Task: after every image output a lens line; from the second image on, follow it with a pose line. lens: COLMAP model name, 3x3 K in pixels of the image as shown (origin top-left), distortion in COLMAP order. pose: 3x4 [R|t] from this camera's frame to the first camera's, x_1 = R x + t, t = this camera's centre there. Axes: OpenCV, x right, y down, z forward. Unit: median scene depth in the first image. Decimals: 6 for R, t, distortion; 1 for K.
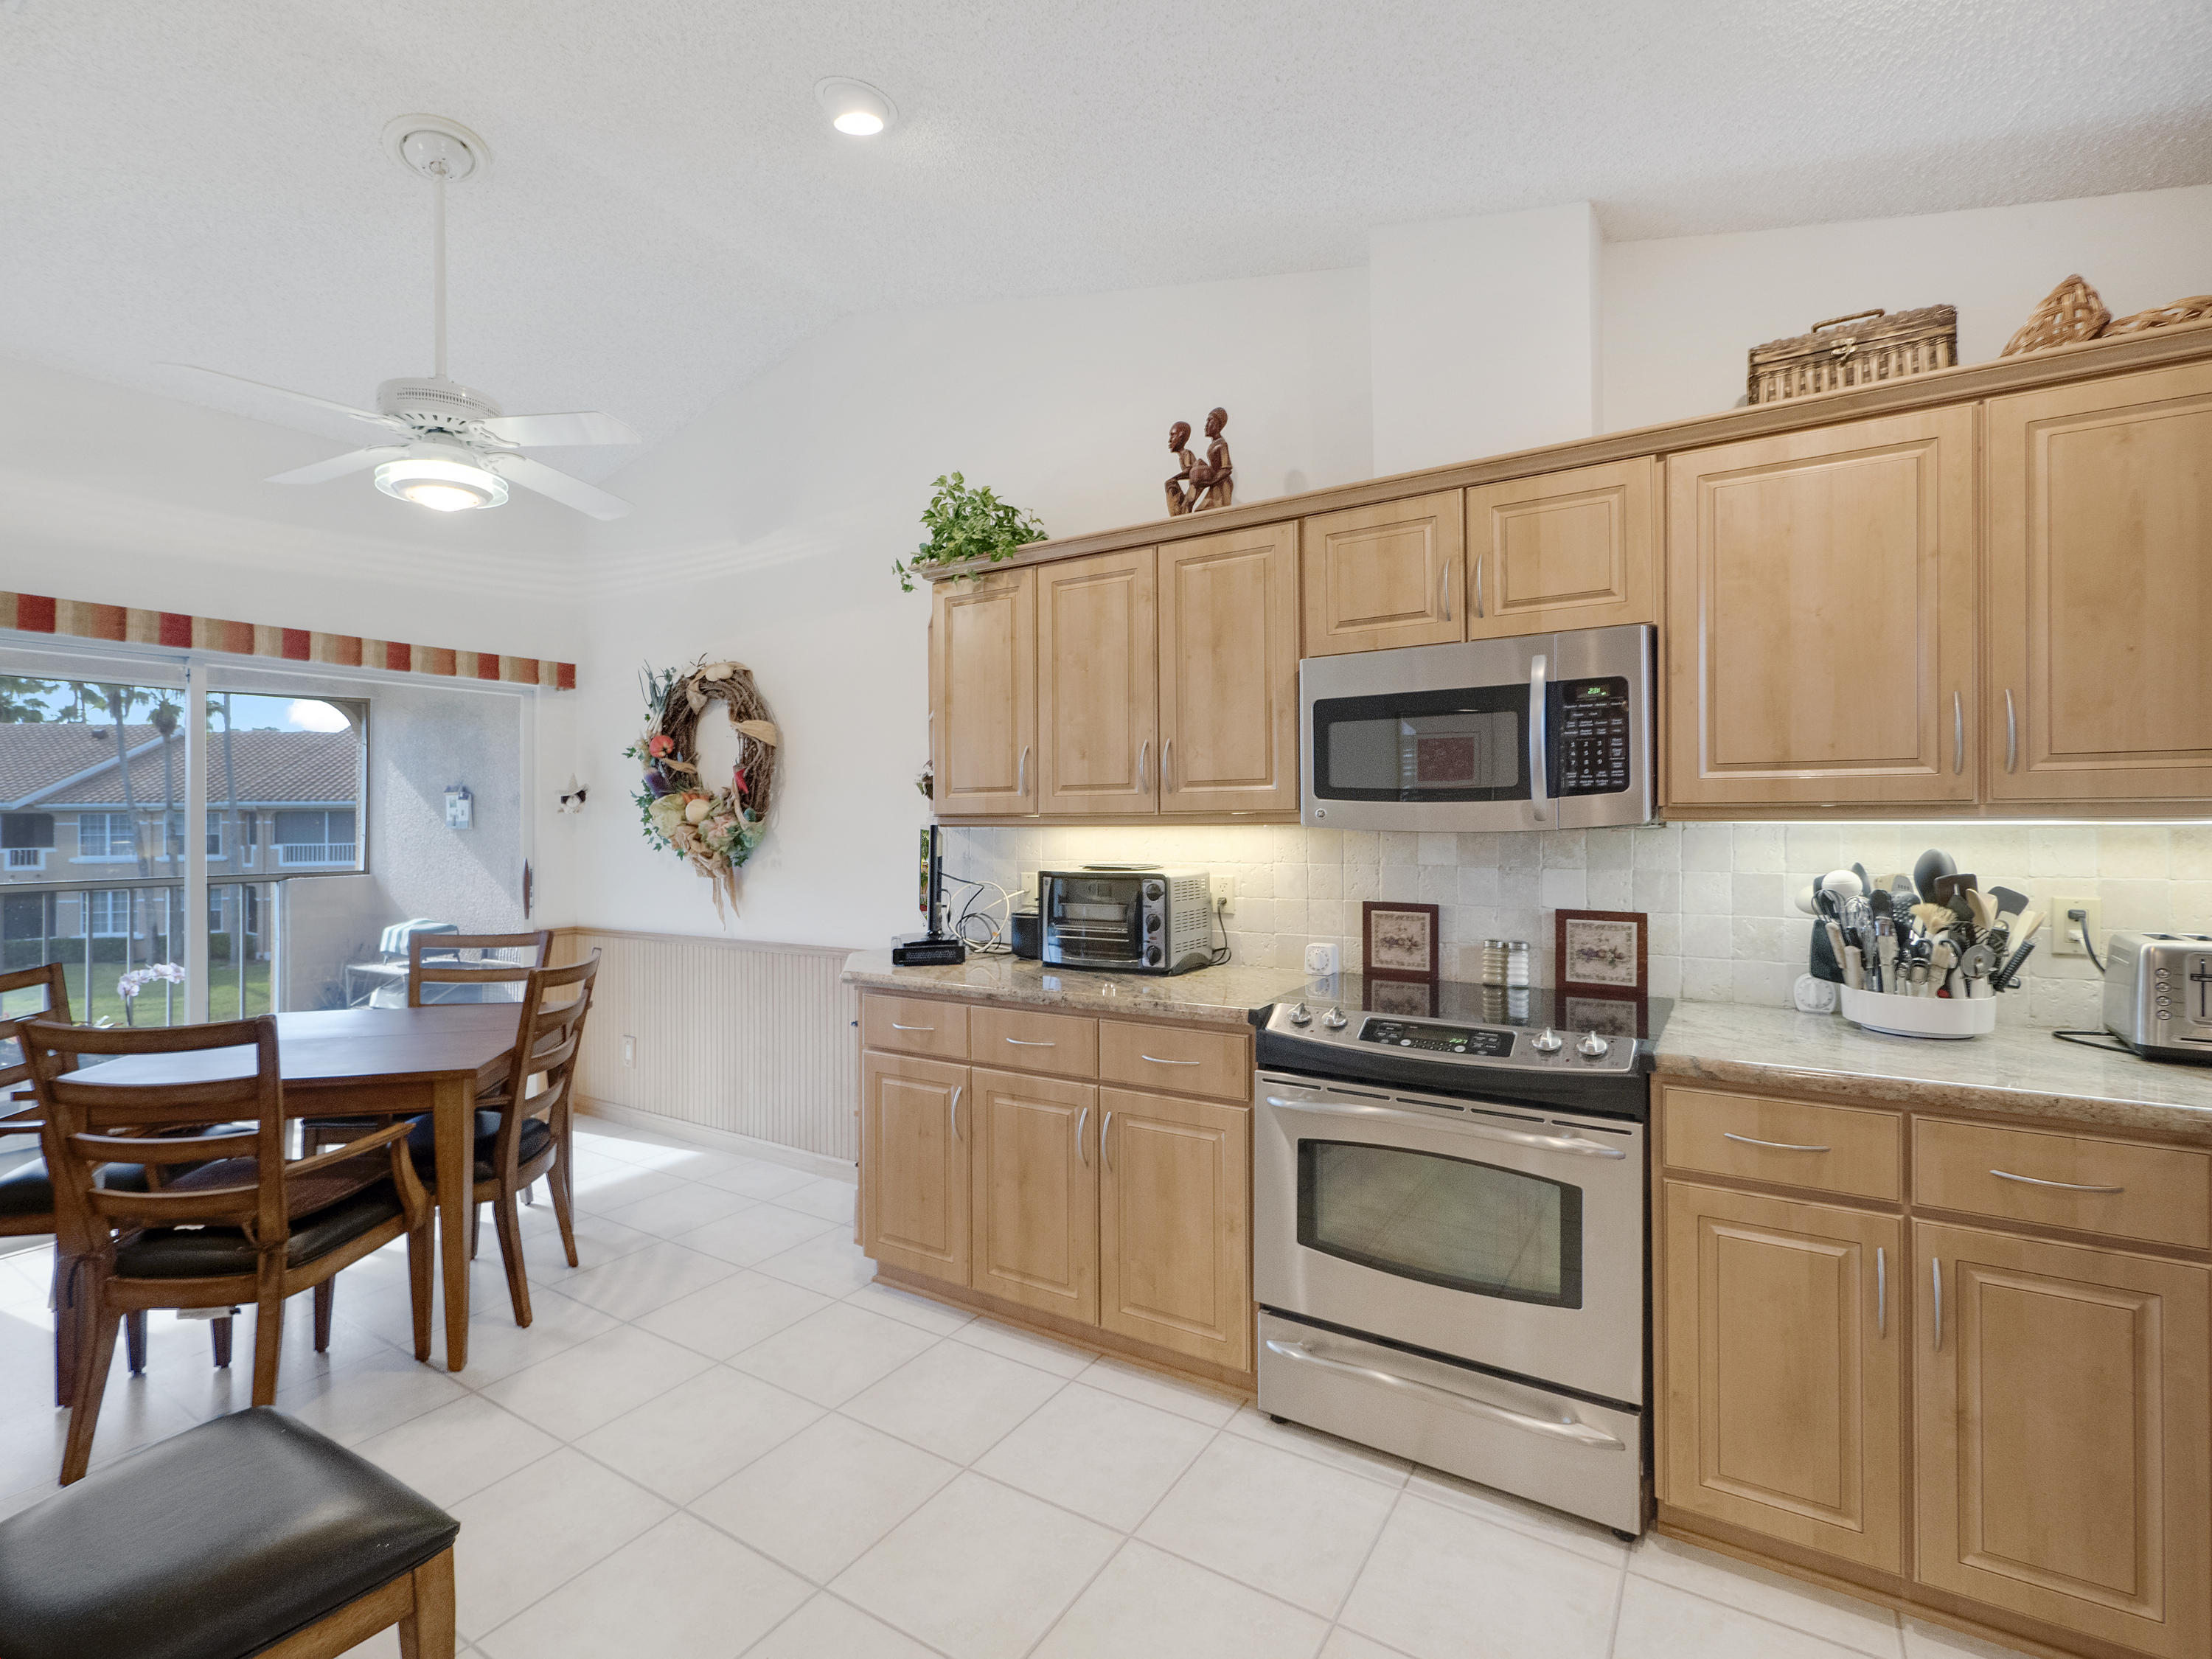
lens RADIAL K [[1045.2, 0, 1106.0], [0, 1045.2, 829.5], [0, 0, 1]] dist [0.002713, 0.000362]
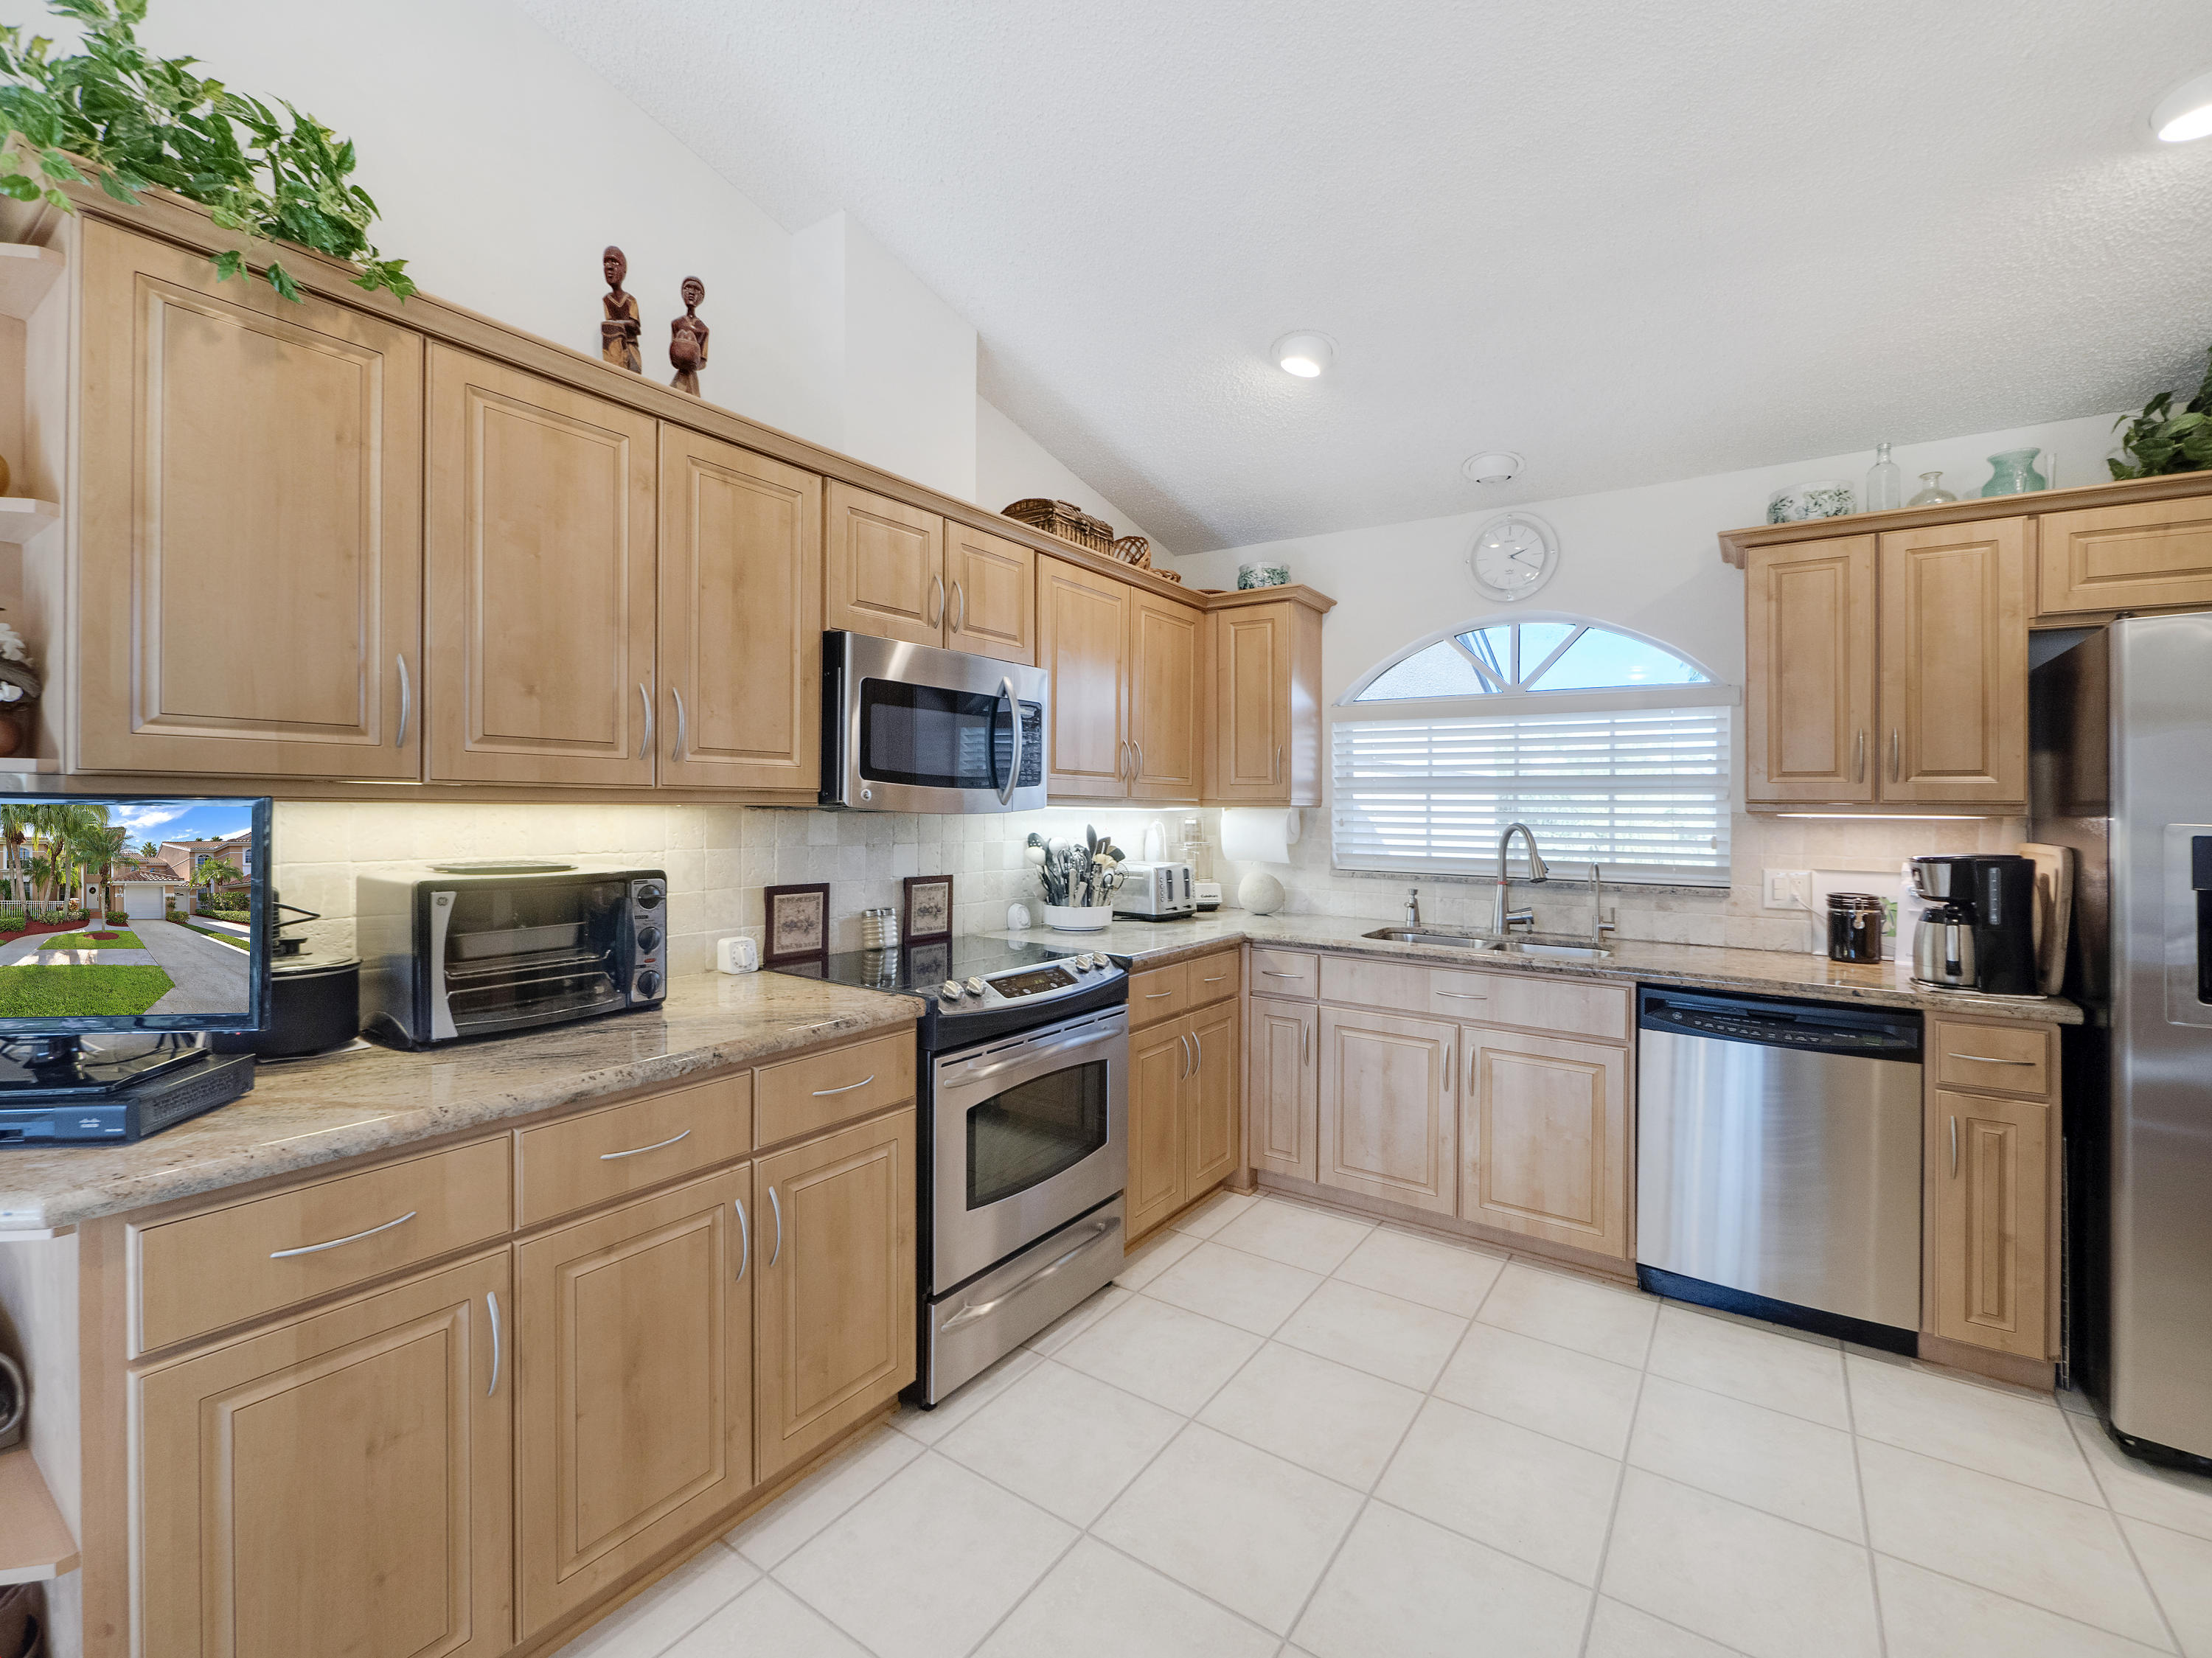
lens RADIAL K [[960.1, 0, 1105.2], [0, 960.1, 816.1], [0, 0, 1]] dist [-0.003105, -0.000066]
pose [[0.035469, -0.002298, 0.999368, -0.630138], [-0.006271, 0.999977, 0.002522, 0.000882], [-0.999351, -0.006356, 0.035454, 0.688100]]
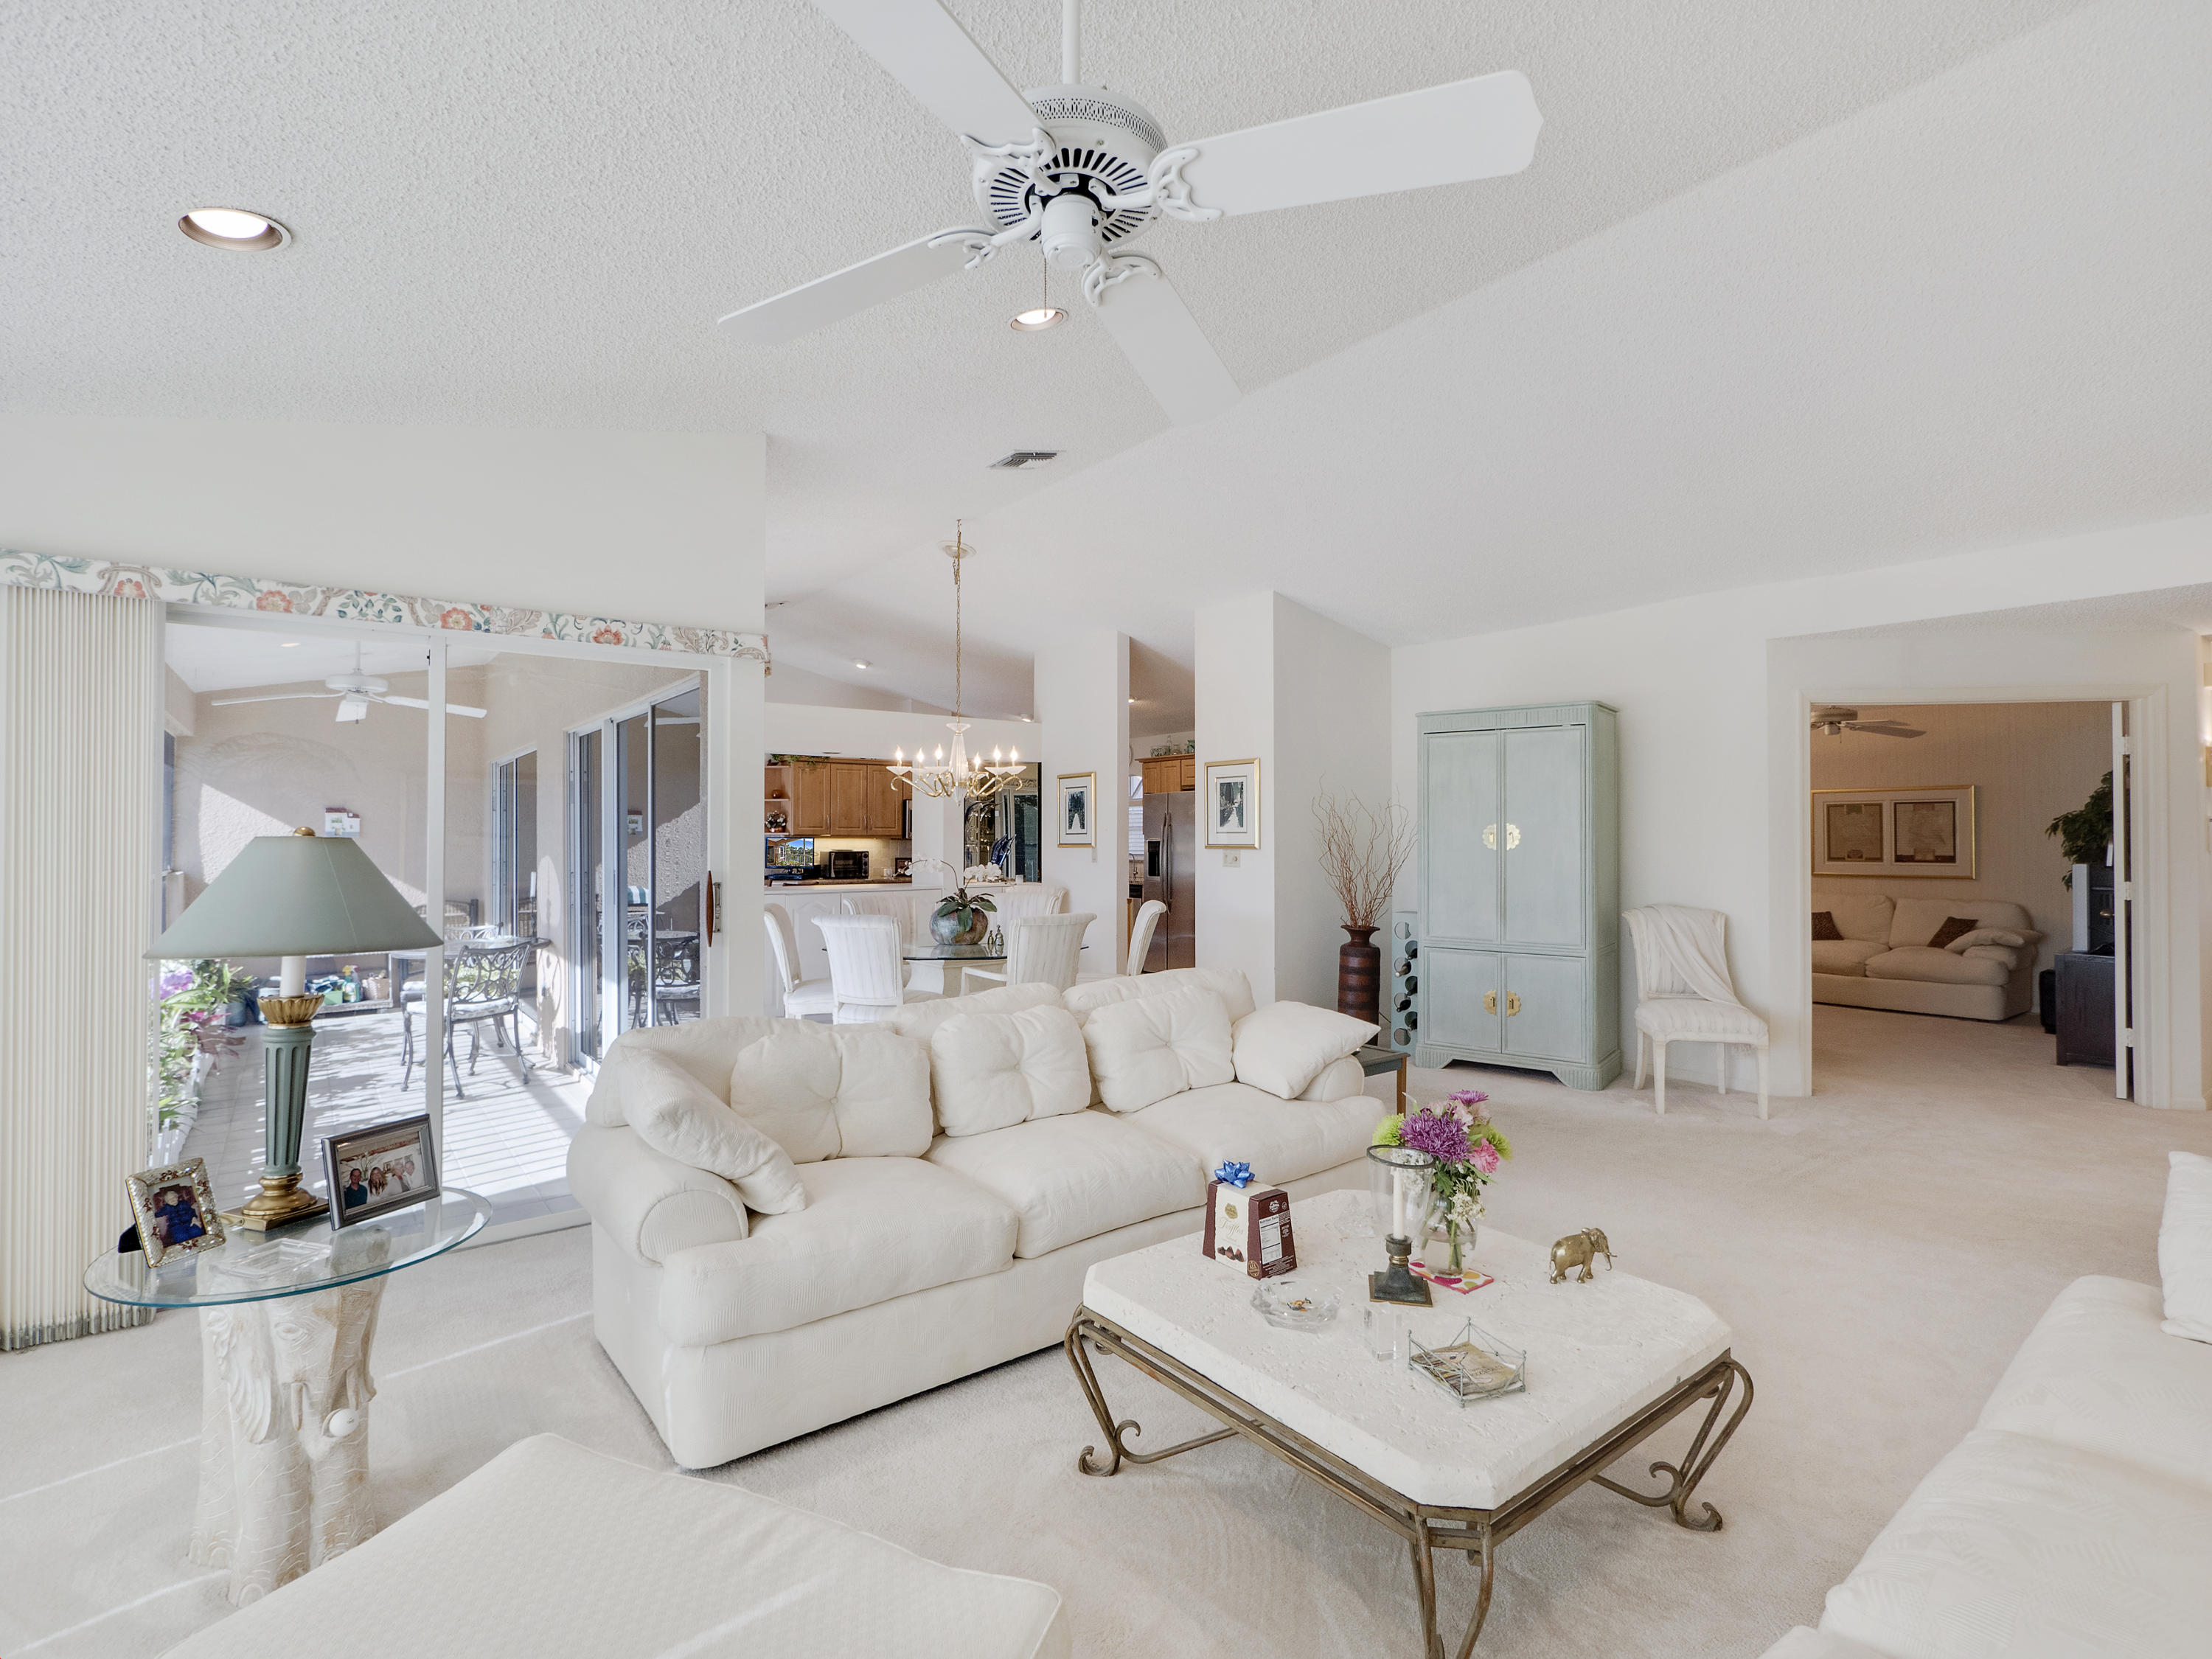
lens RADIAL K [[1045.2, 0, 1106.0], [0, 1045.2, 829.5], [0, 0, 1]] dist [0.002713, 0.000362]
pose [[0.342609, 0.016714, 0.939329, -3.308671], [0.001040, 0.999834, -0.018170, 0.034721], [-0.939477, 0.007202, 0.342535, -1.135499]]
